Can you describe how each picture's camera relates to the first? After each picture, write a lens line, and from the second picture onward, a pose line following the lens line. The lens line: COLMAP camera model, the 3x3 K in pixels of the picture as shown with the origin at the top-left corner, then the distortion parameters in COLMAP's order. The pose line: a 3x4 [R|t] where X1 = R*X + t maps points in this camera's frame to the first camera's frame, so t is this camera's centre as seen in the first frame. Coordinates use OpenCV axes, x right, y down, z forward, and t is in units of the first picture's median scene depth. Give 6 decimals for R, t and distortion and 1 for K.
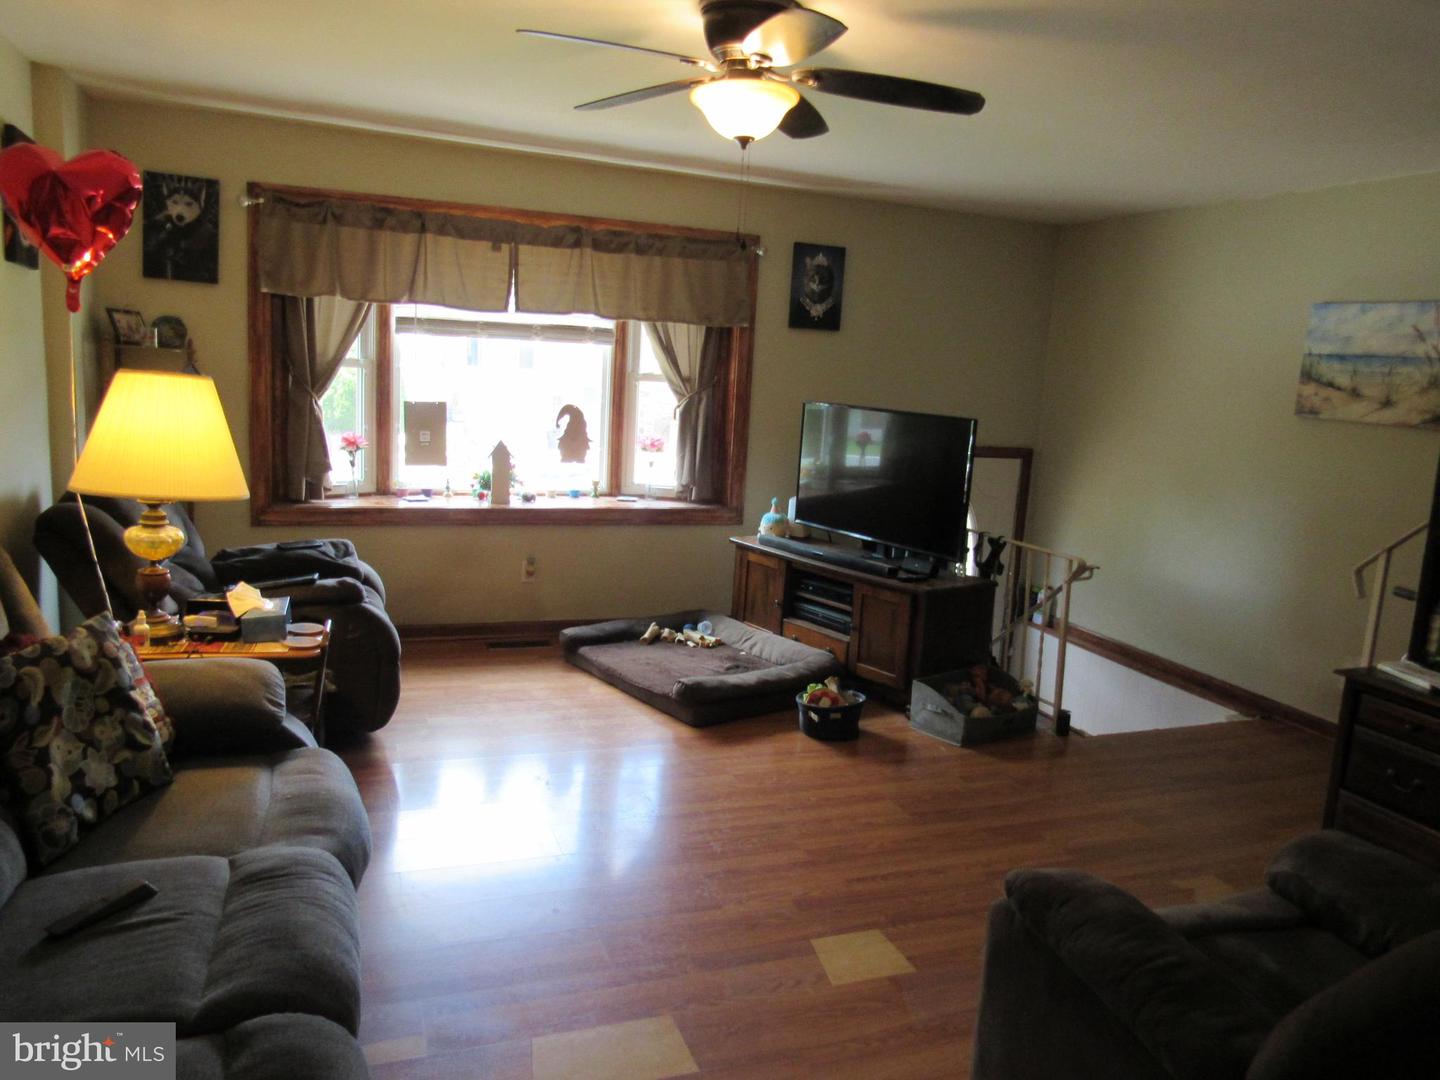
lens RADIAL K [[1028.8, 0, 720.0], [0, 1028.8, 540.0], [0, 0, 1]] dist [-0.002258, -0.000190]
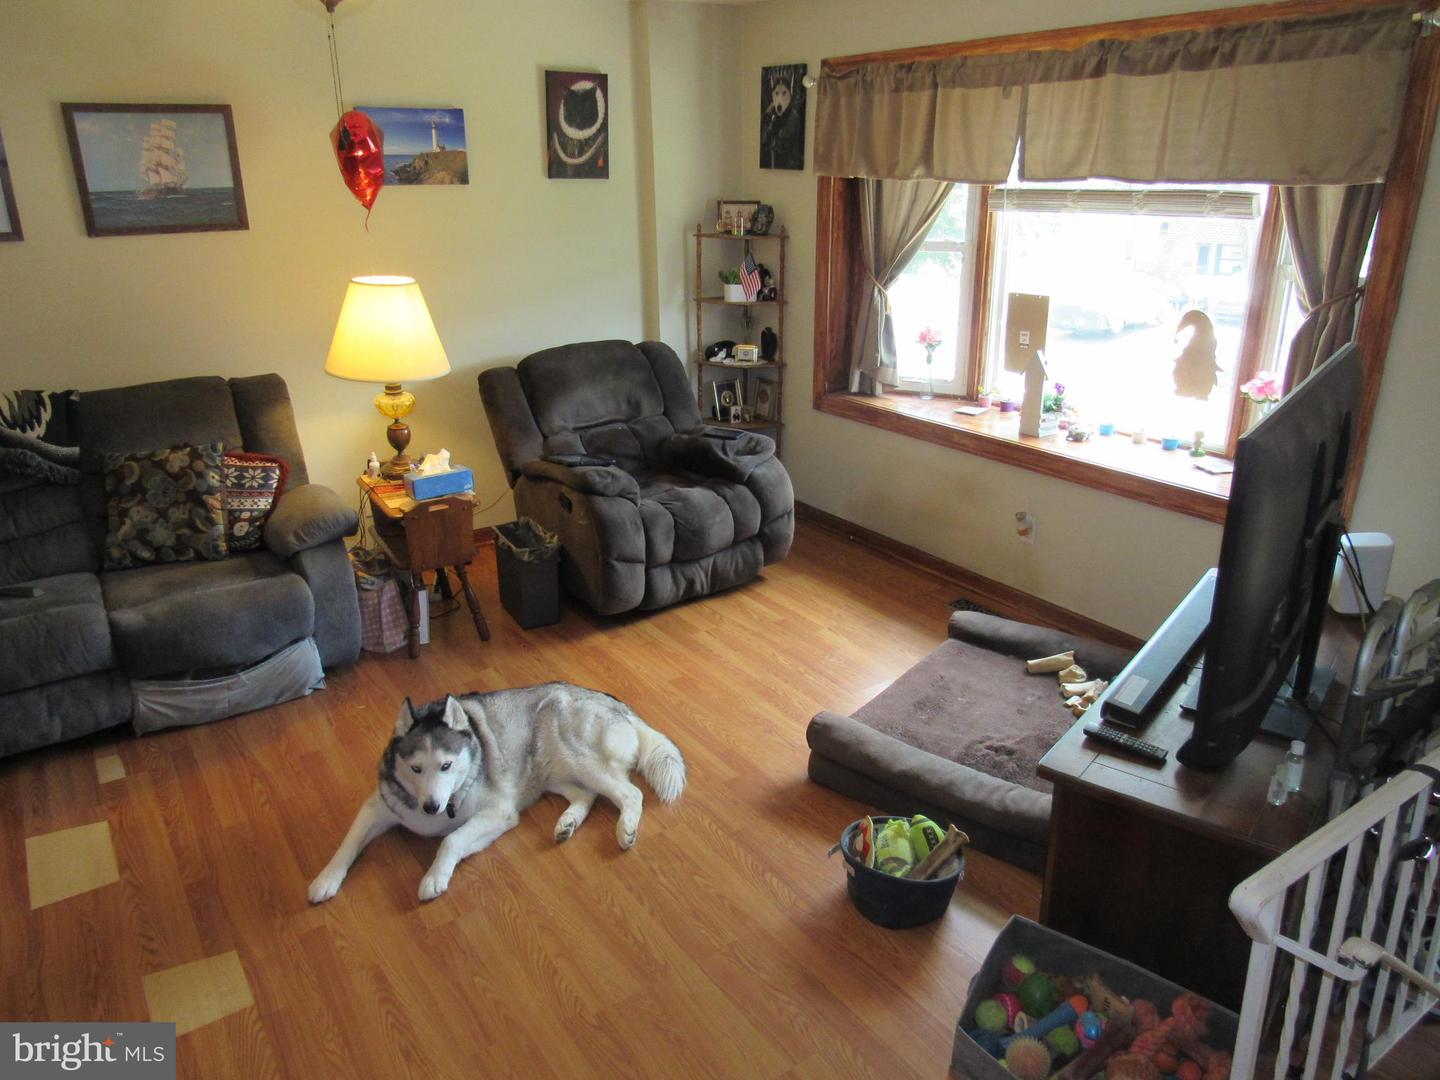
lens RADIAL K [[1028.8, 0, 720.0], [0, 1028.8, 540.0], [0, 0, 1]] dist [-0.002258, -0.000190]
pose [[0.244354, 0.284508, -0.927009, 0.507172], [-0.135411, 0.956634, 0.257906, -0.138369], [0.960185, 0.062507, 0.272283, 0.615184]]
